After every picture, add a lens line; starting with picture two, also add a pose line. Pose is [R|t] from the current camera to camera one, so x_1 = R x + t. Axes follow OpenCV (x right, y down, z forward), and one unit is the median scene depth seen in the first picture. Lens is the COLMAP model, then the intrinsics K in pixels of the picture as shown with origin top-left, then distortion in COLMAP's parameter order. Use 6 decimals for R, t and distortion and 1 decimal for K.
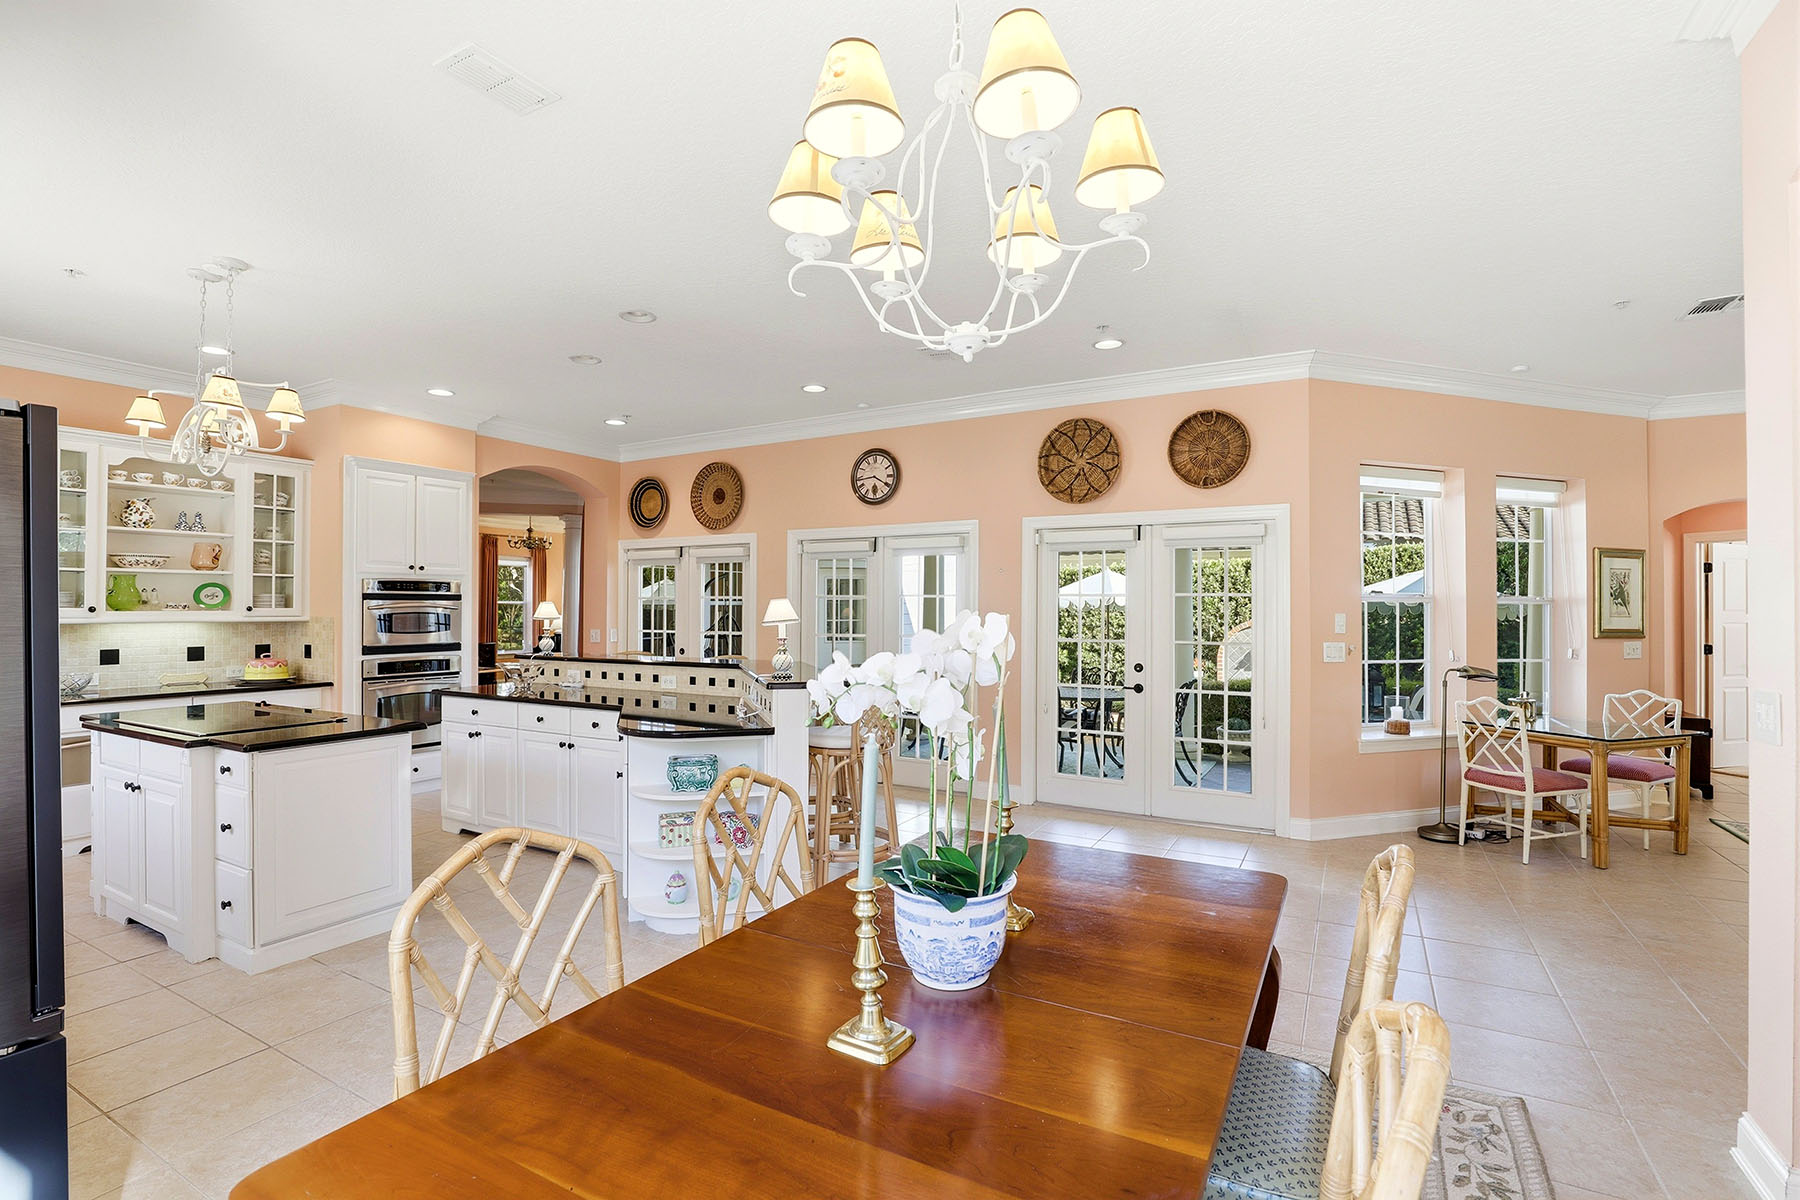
lens RADIAL K [[832.1, 0, 898.7], [0, 832.1, 607.0], [0, 0, 1]] dist [-0.028870, 0.000306]
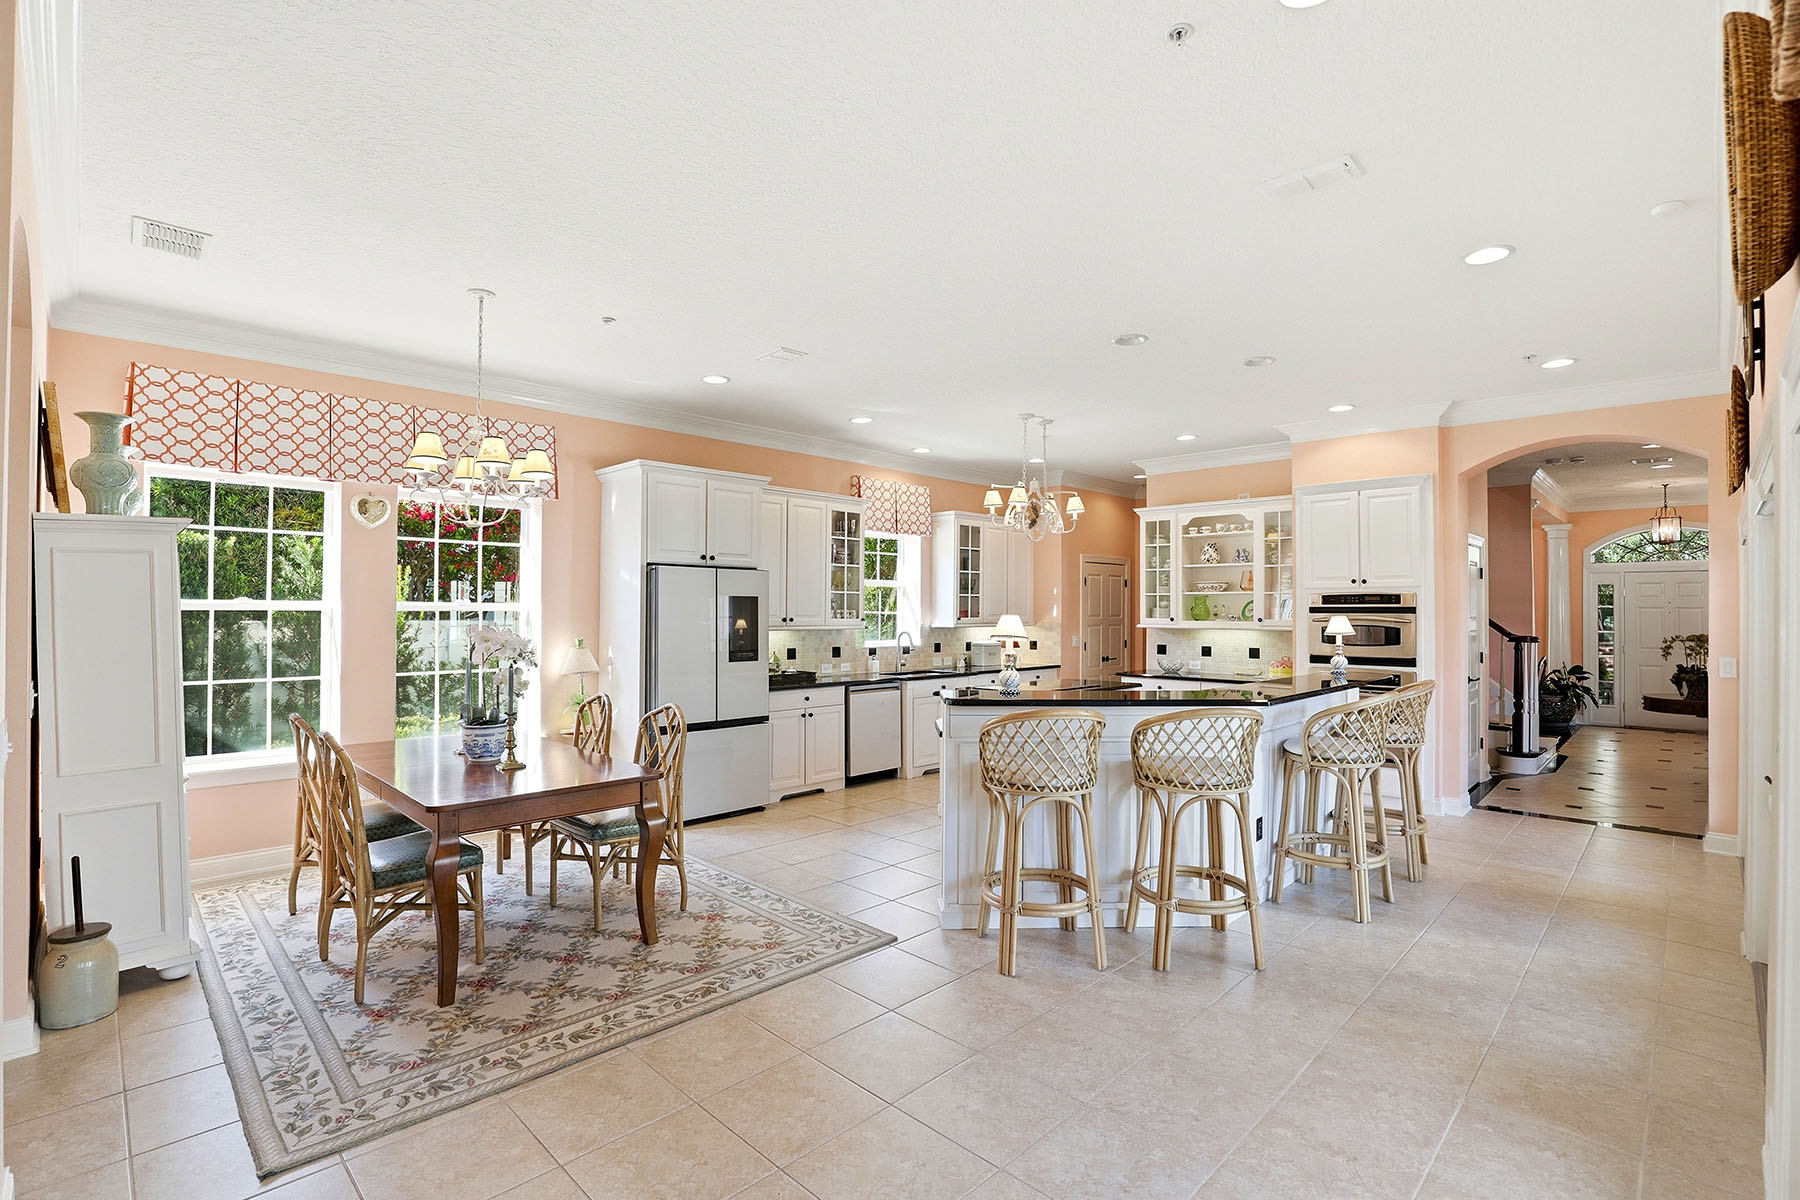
lens RADIAL K [[832.1, 0, 898.7], [0, 832.1, 607.0], [0, 0, 1]] dist [-0.028870, 0.000306]
pose [[-0.279144, -0.007992, -0.960216, 0.650732], [-0.008892, 0.999944, -0.005738, -0.005992], [0.960208, 0.006937, -0.279200, 0.871260]]
